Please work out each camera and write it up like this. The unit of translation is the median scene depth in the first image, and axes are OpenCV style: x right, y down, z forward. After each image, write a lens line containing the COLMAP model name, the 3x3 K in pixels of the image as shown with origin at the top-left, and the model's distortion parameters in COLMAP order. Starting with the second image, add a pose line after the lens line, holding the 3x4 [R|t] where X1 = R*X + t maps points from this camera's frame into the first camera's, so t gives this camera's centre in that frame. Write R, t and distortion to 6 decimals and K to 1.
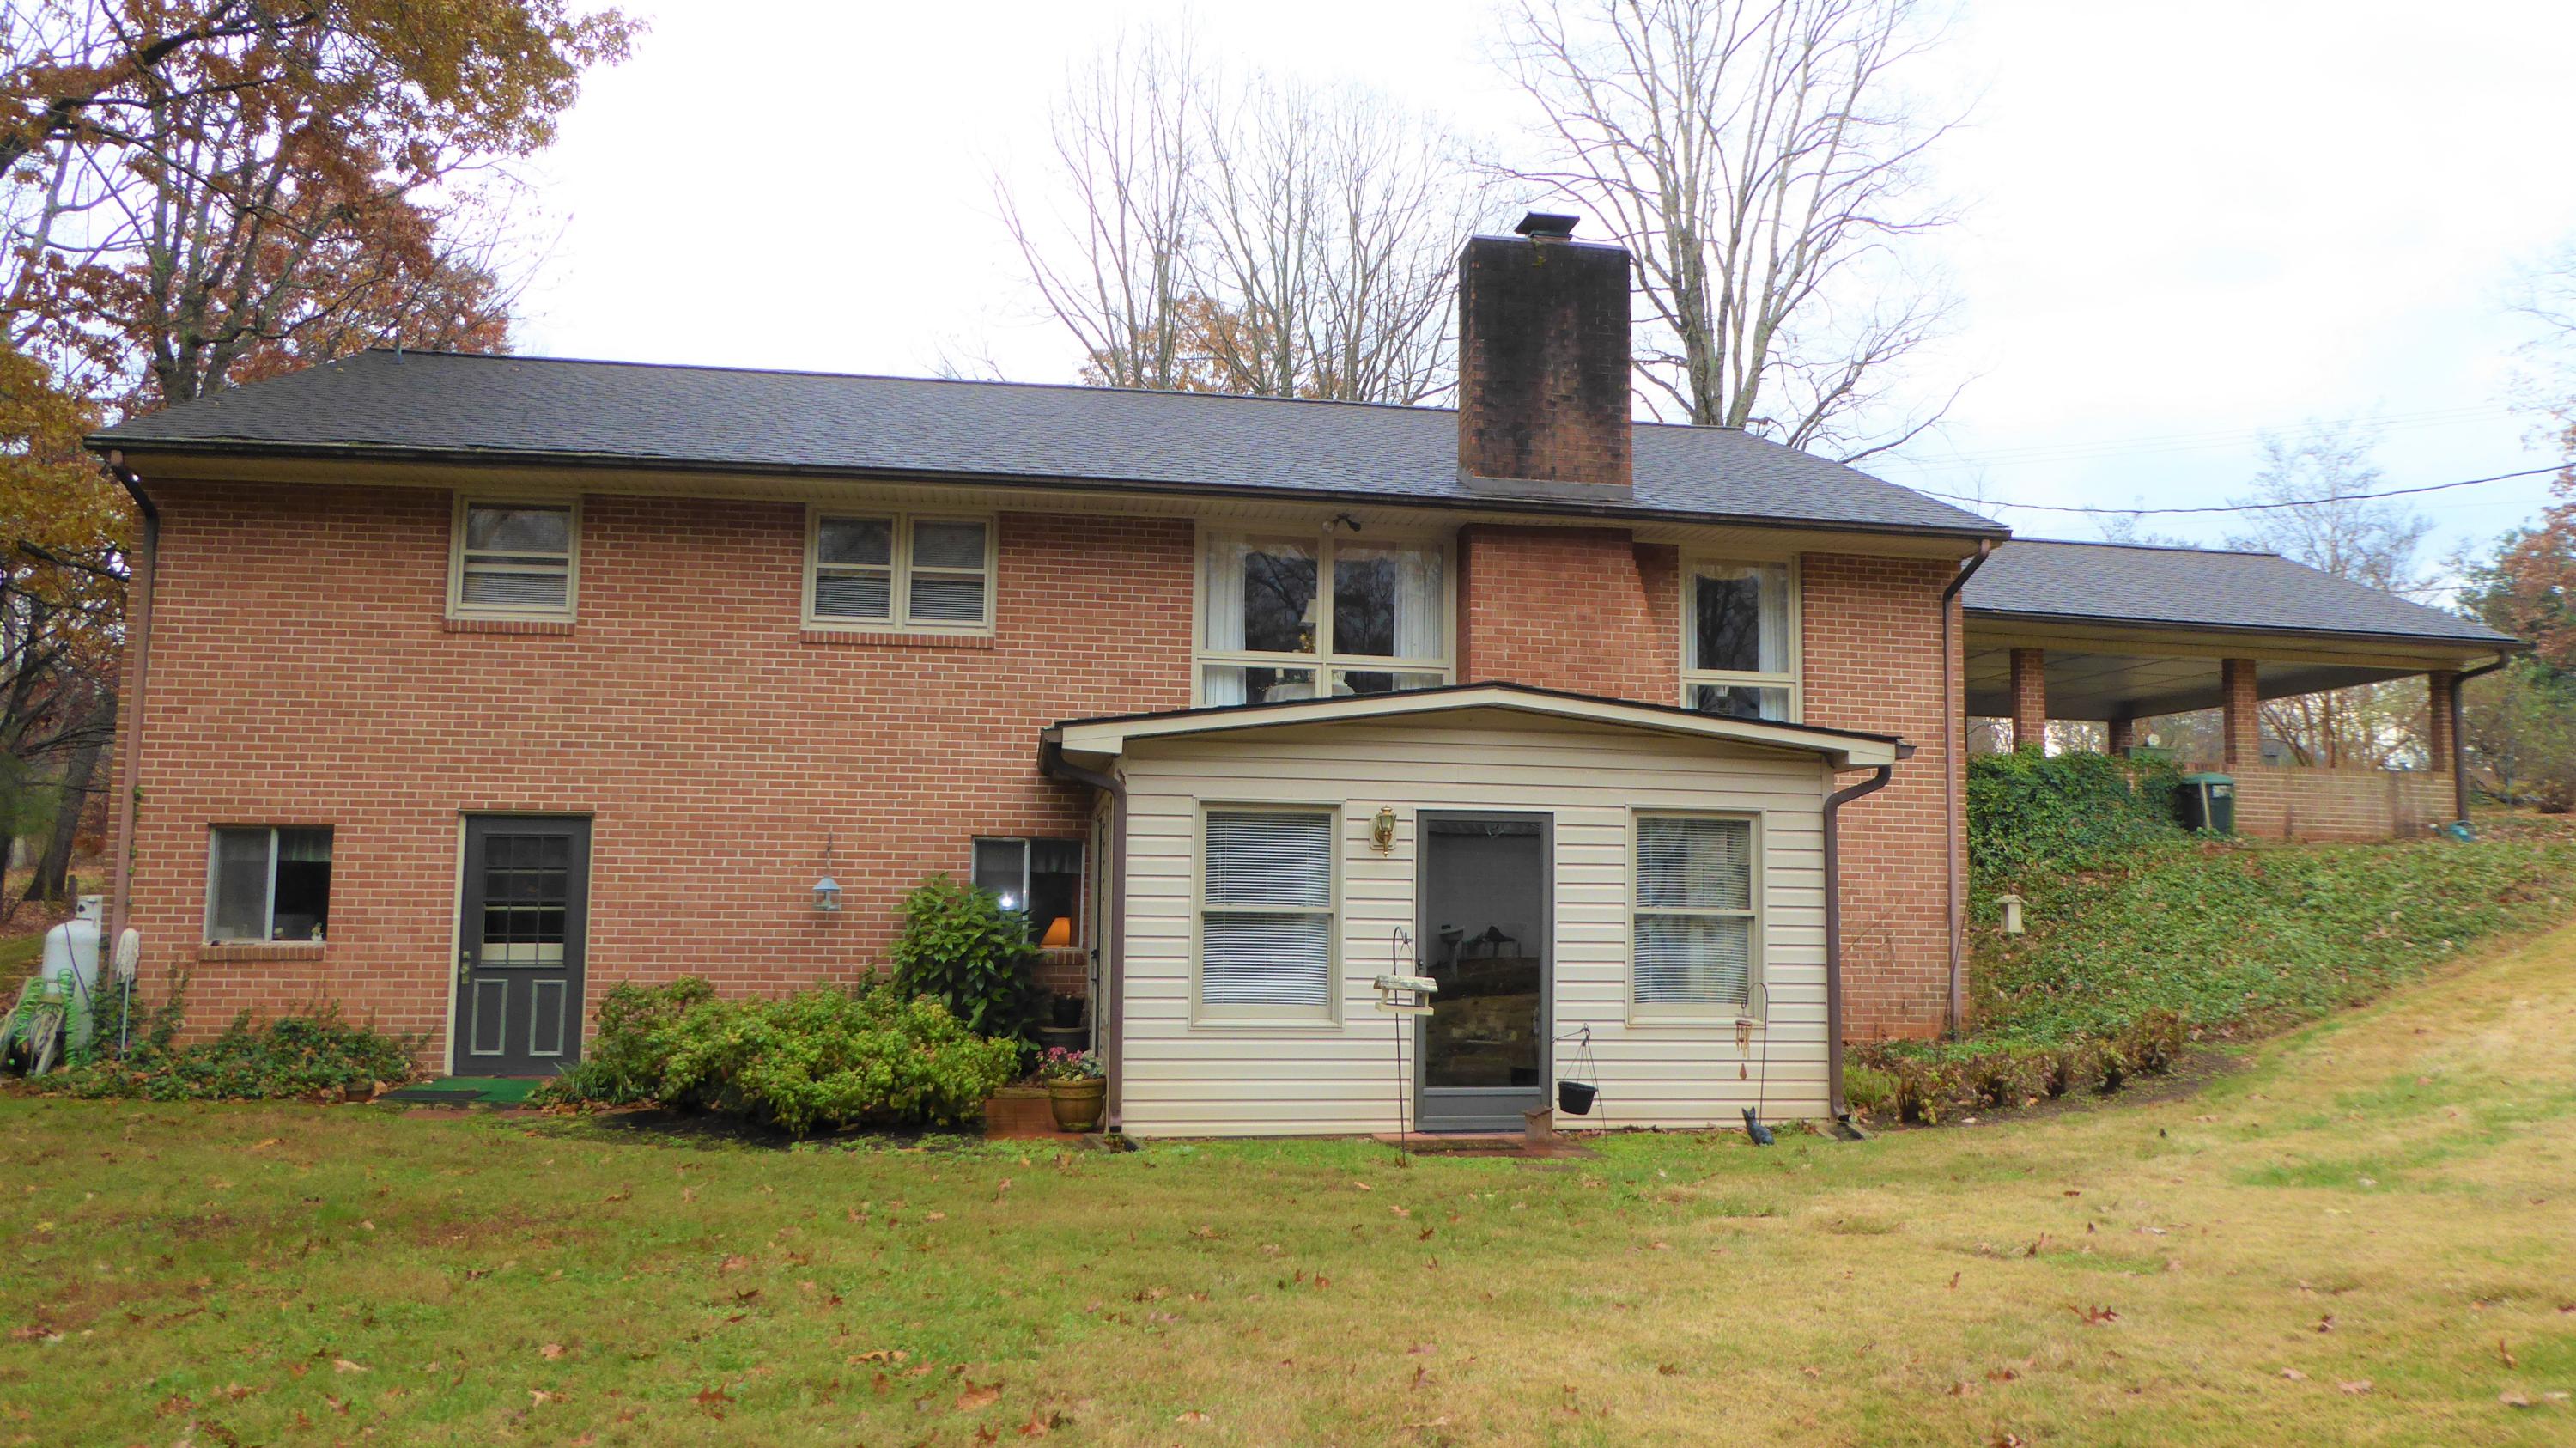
lens RADIAL K [[1883.7, 0, 1288.0], [0, 1883.7, 724.0], [0, 0, 1]] dist [-0.037262, 0.012144]
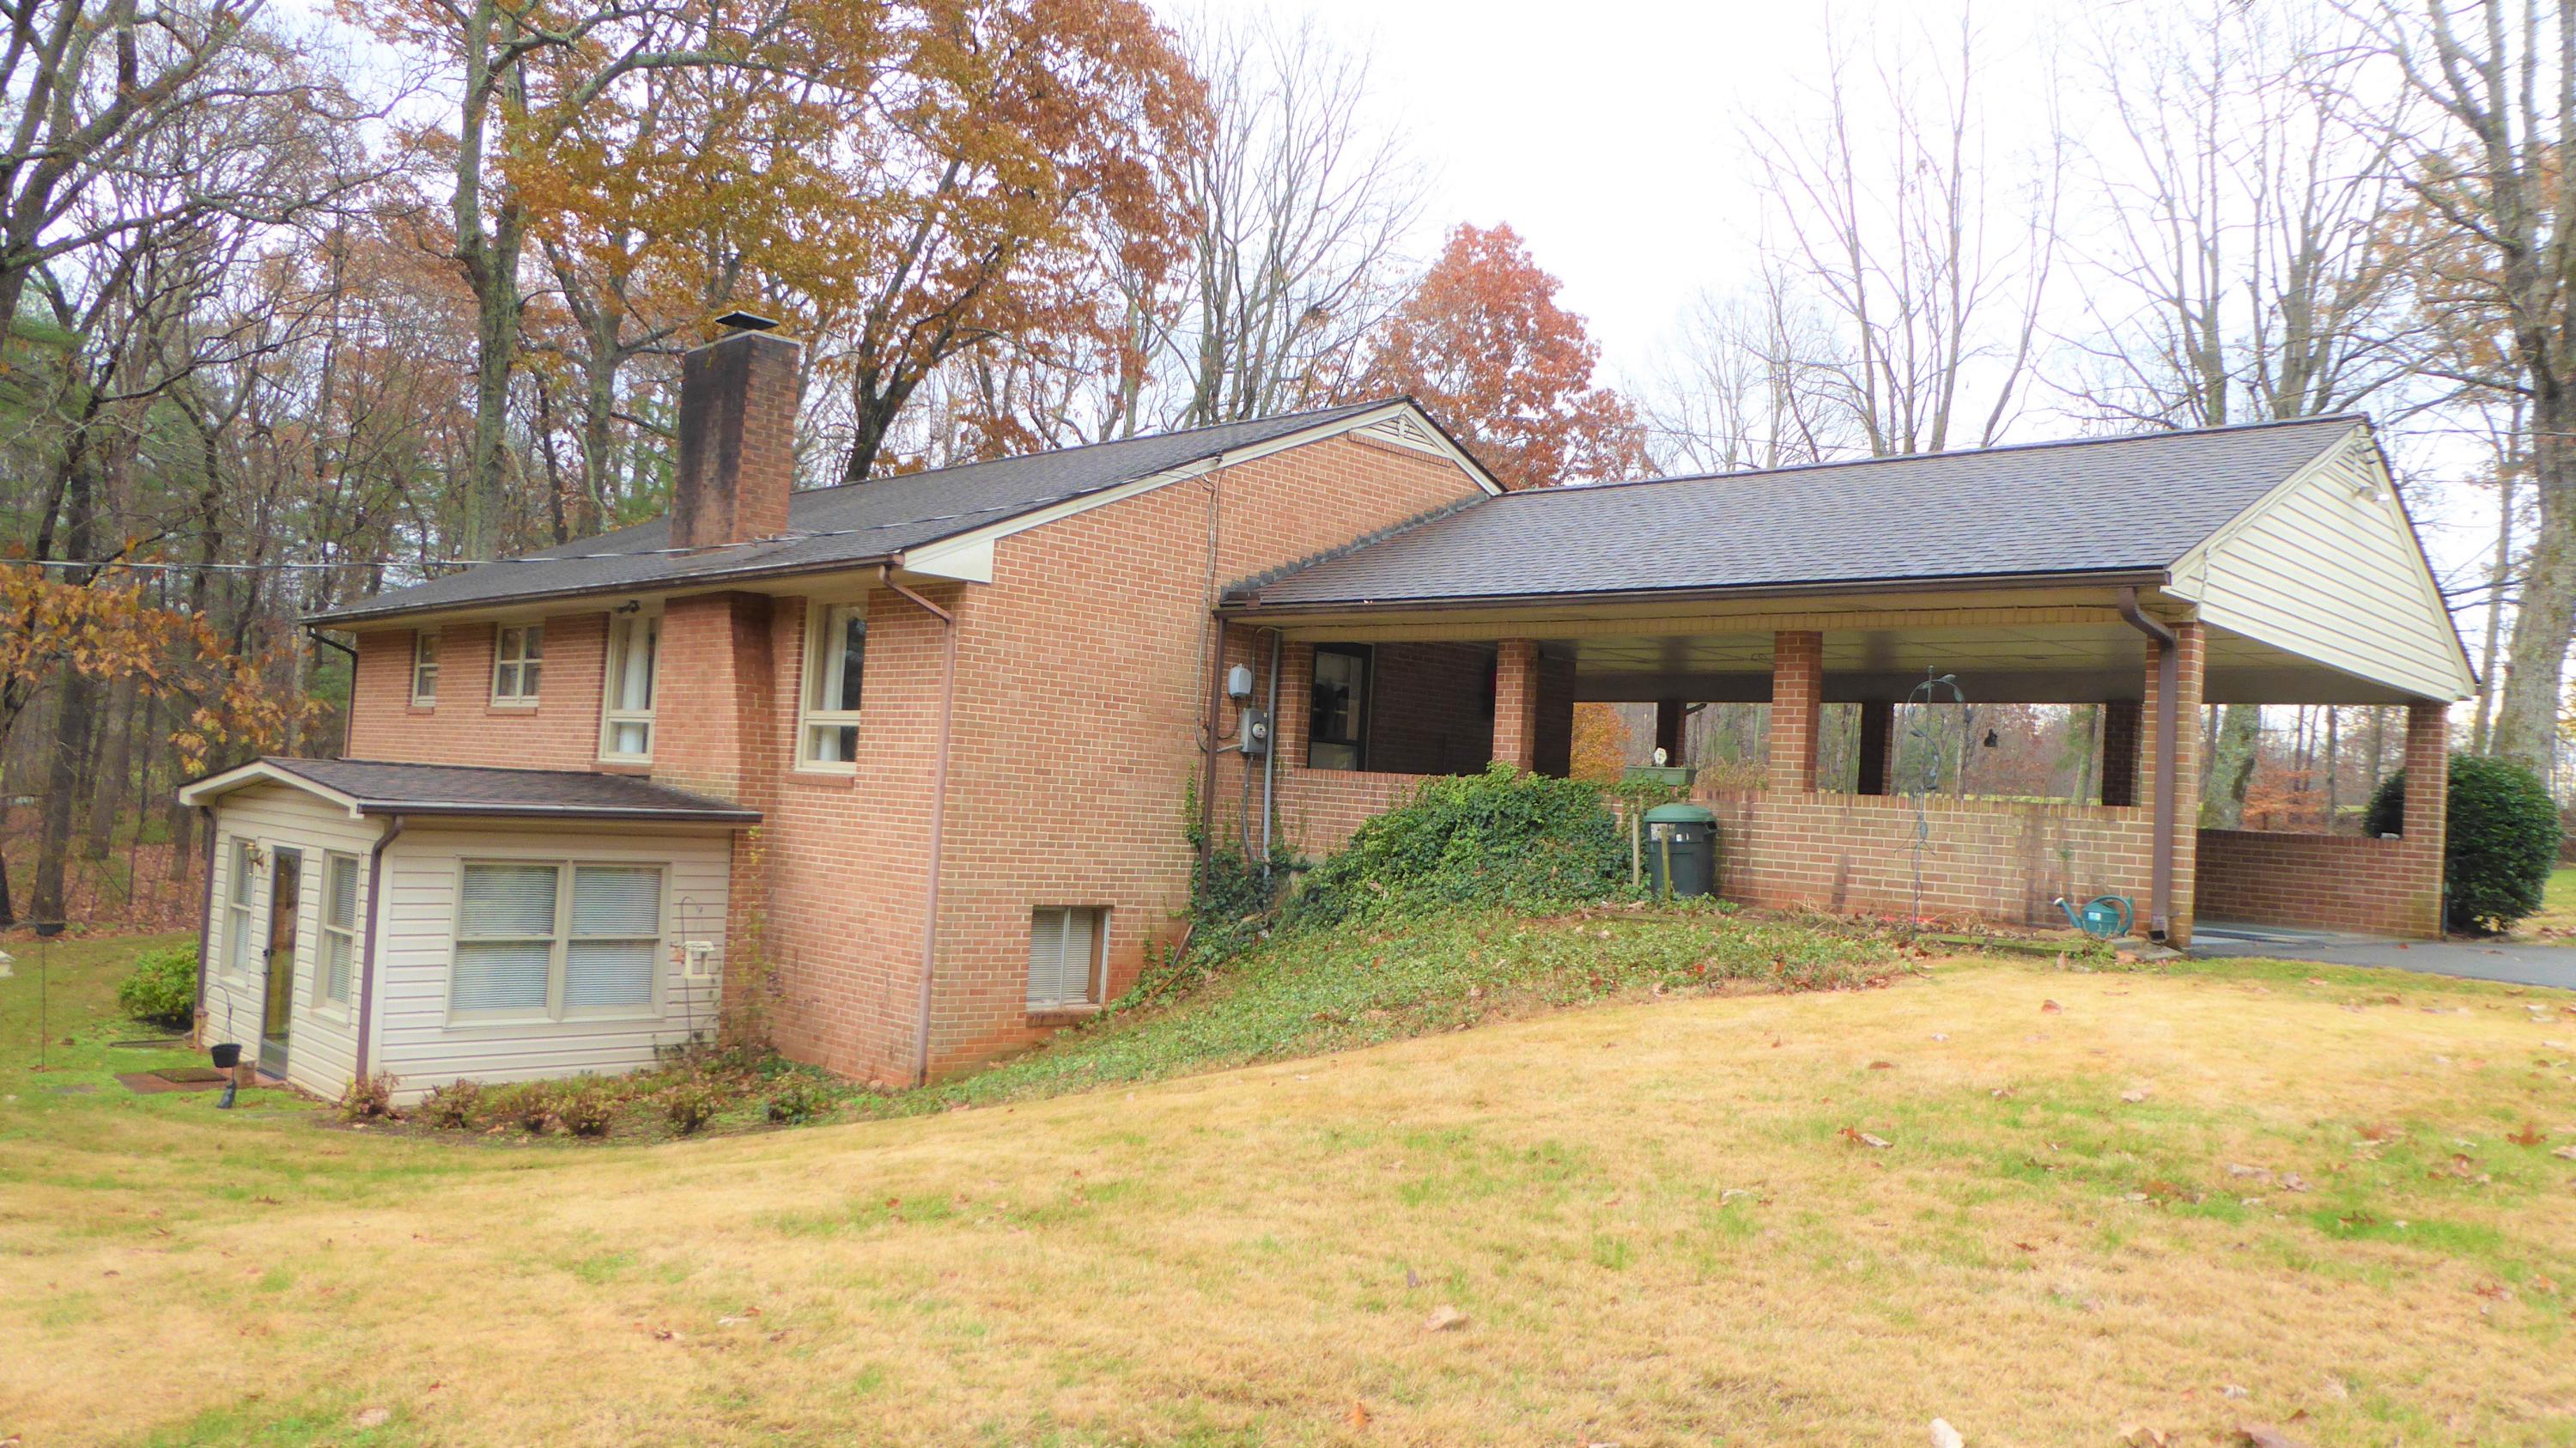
lens RADIAL K [[1883.7, 0, 1288.0], [0, 1883.7, 724.0], [0, 0, 1]] dist [-0.037262, 0.012144]
pose [[0.642737, -0.007004, -0.766055, 1.027803], [0.076666, 0.995526, 0.055222, -0.060370], [0.762241, -0.094223, 0.640399, 0.488364]]
